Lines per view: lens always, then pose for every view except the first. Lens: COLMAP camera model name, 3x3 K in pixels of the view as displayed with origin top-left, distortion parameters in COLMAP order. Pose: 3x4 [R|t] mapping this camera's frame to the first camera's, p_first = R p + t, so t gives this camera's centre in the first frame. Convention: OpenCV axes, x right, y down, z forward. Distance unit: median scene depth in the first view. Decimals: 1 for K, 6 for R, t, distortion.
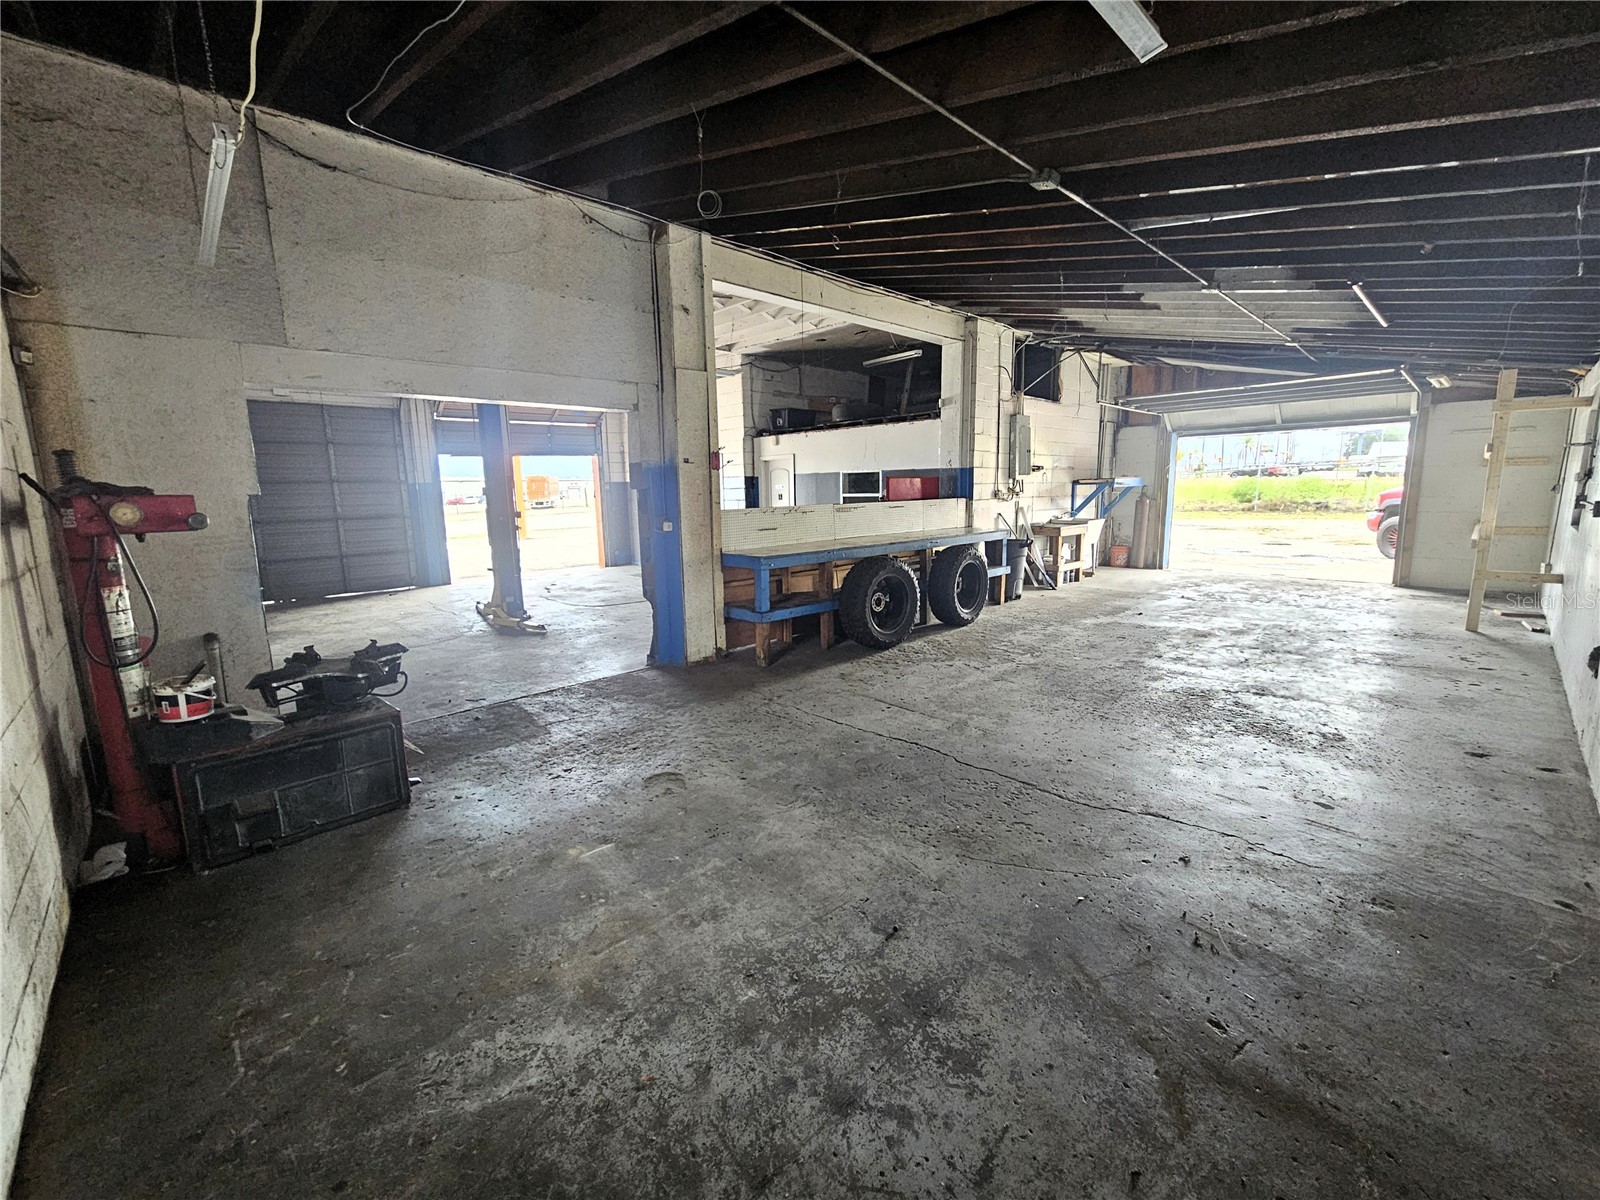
lens RADIAL K [[662.6, 0, 800.0], [0, 662.6, 600.0], [0, 0, 1]] dist [0.000736, 0.000928]
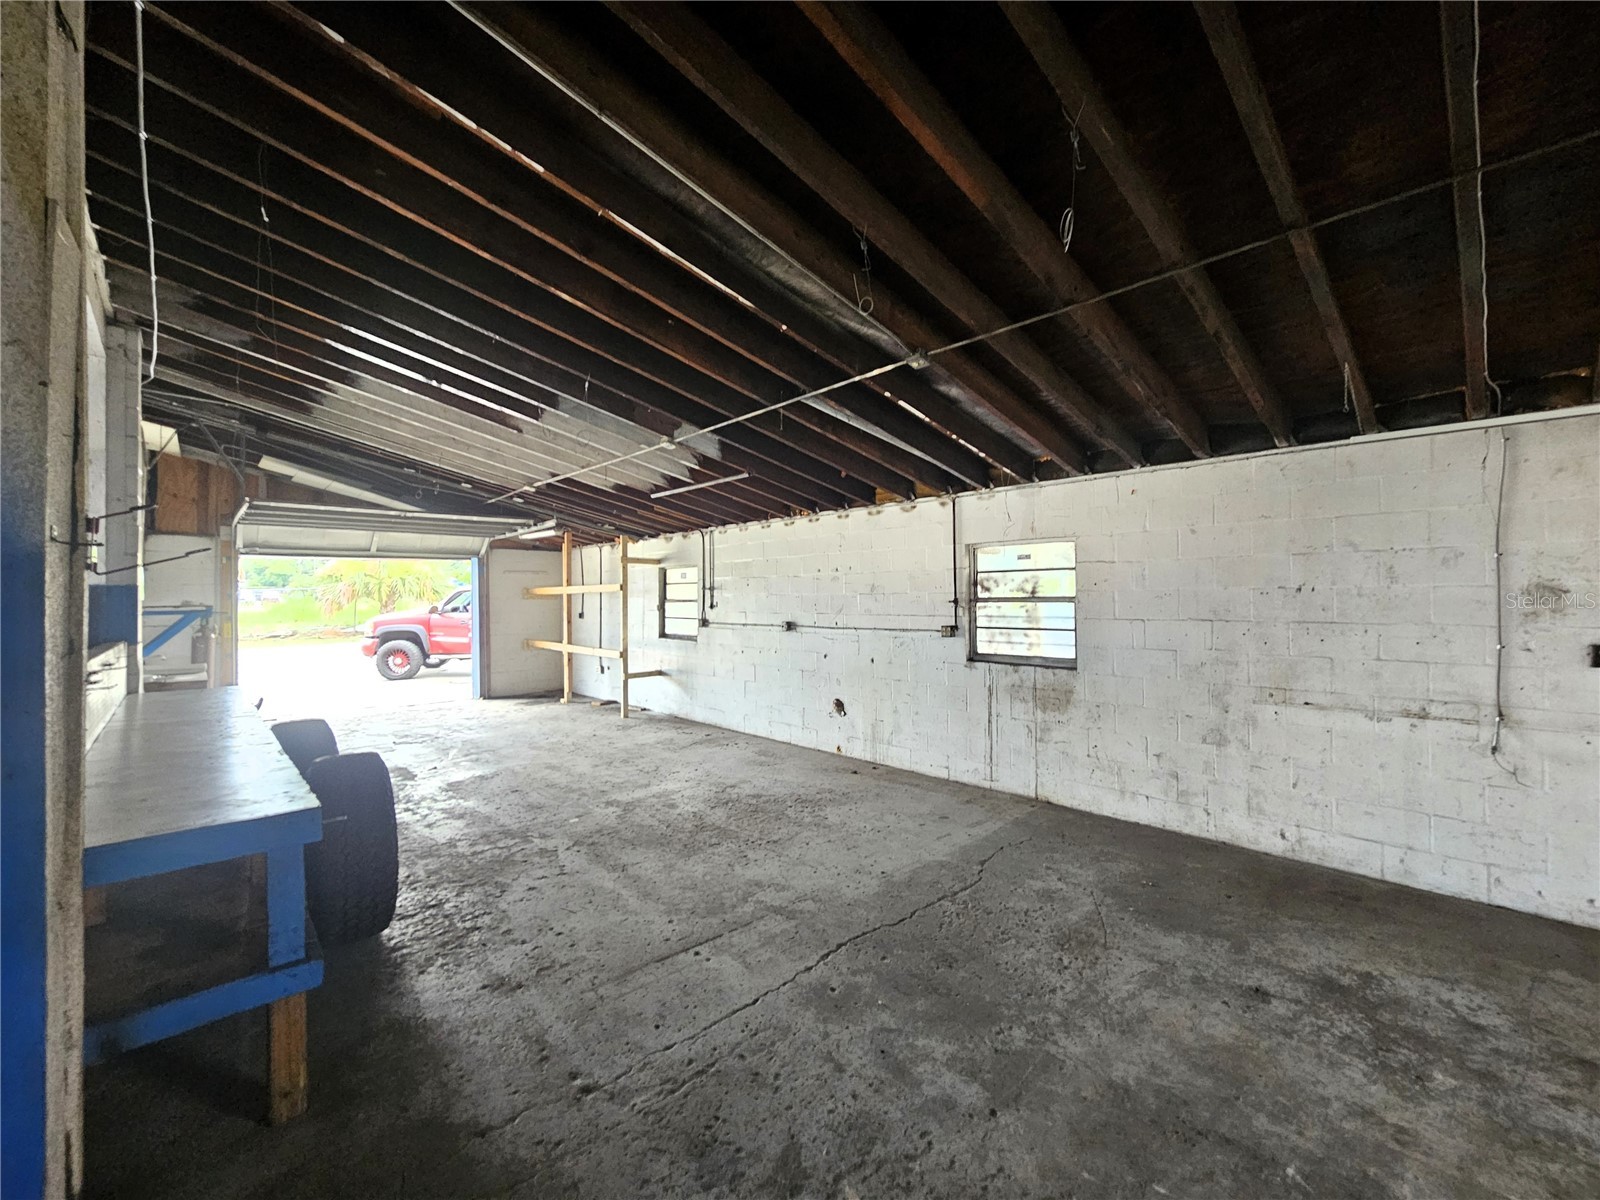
lens RADIAL K [[662.6, 0, 800.0], [0, 662.6, 600.0], [0, 0, 1]] dist [0.000736, 0.000928]
pose [[0.005792, 0.017027, 0.999838, -0.499676], [0.172564, 0.984838, -0.017771, -0.144428], [-0.984981, 0.172639, 0.002765, 0.798061]]
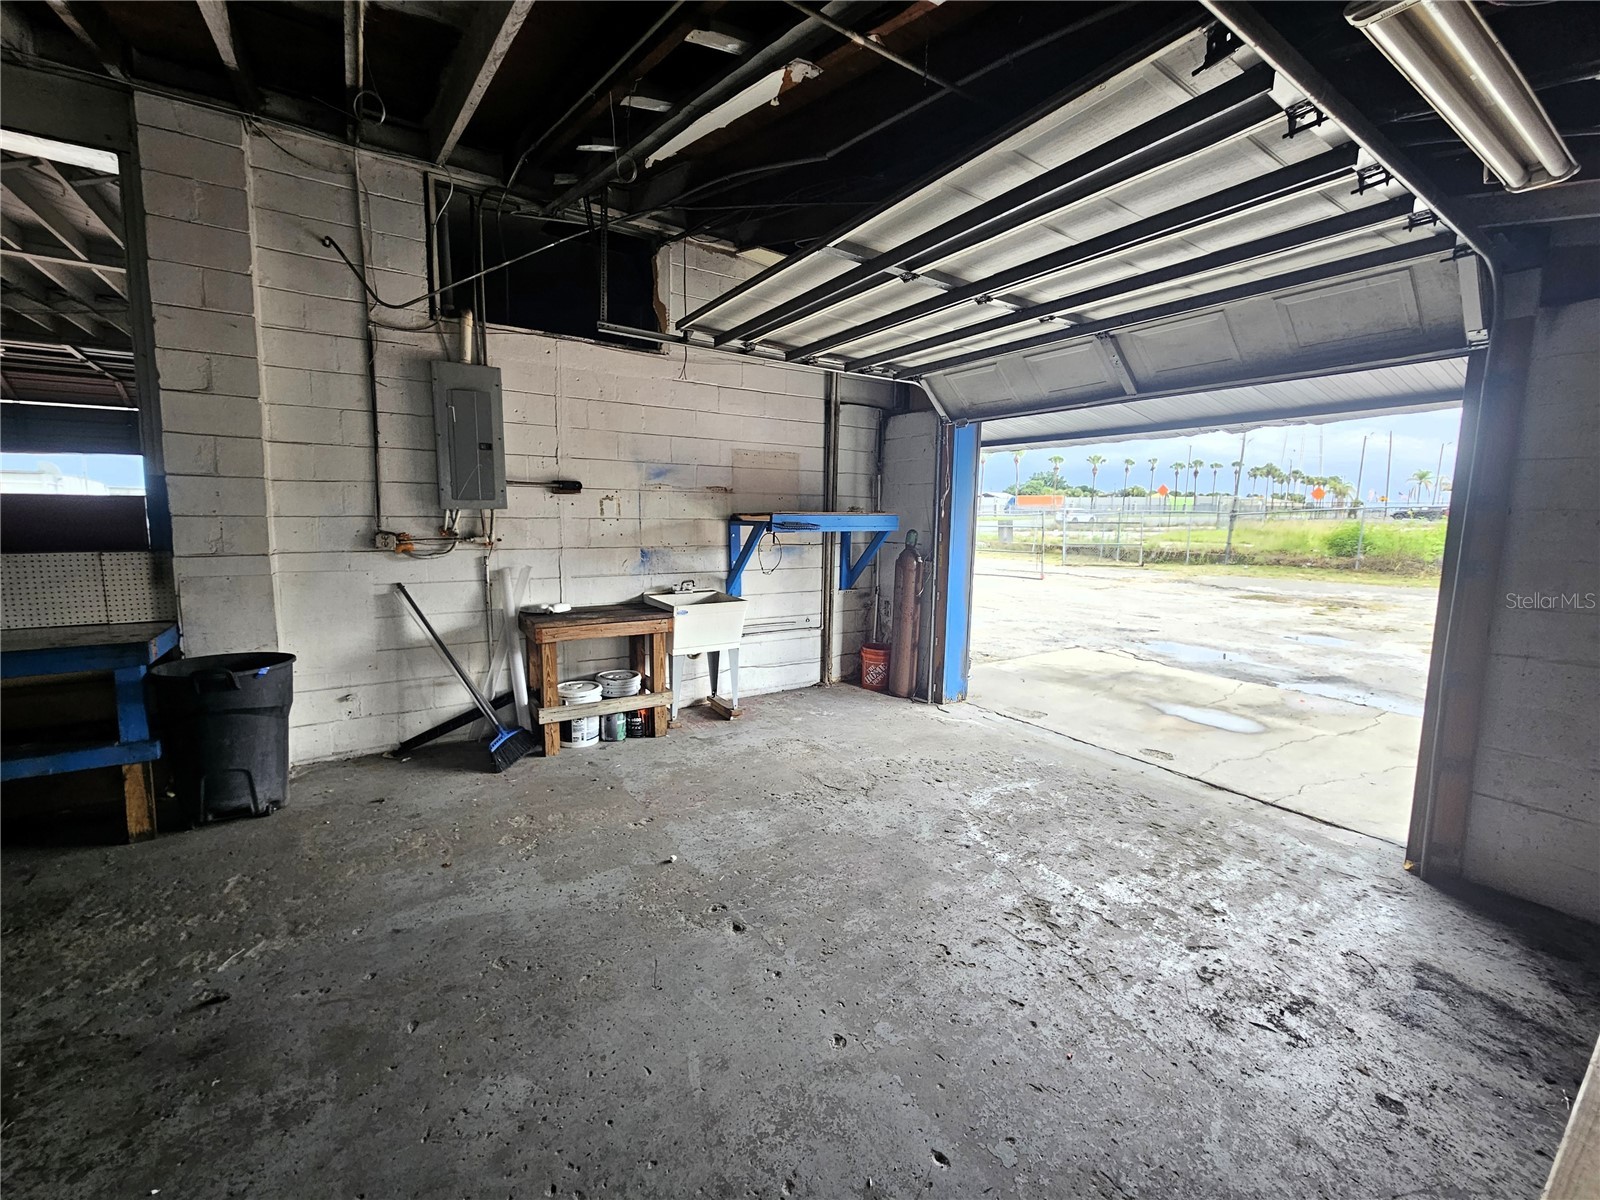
lens RADIAL K [[662.6, 0, 800.0], [0, 662.6, 600.0], [0, 0, 1]] dist [0.000736, 0.000928]
pose [[0.983282, 0.049558, -0.175214, 1.202737], [-0.056825, 0.997709, -0.036702, -0.223534], [0.172994, 0.046045, 0.983846, 1.145858]]
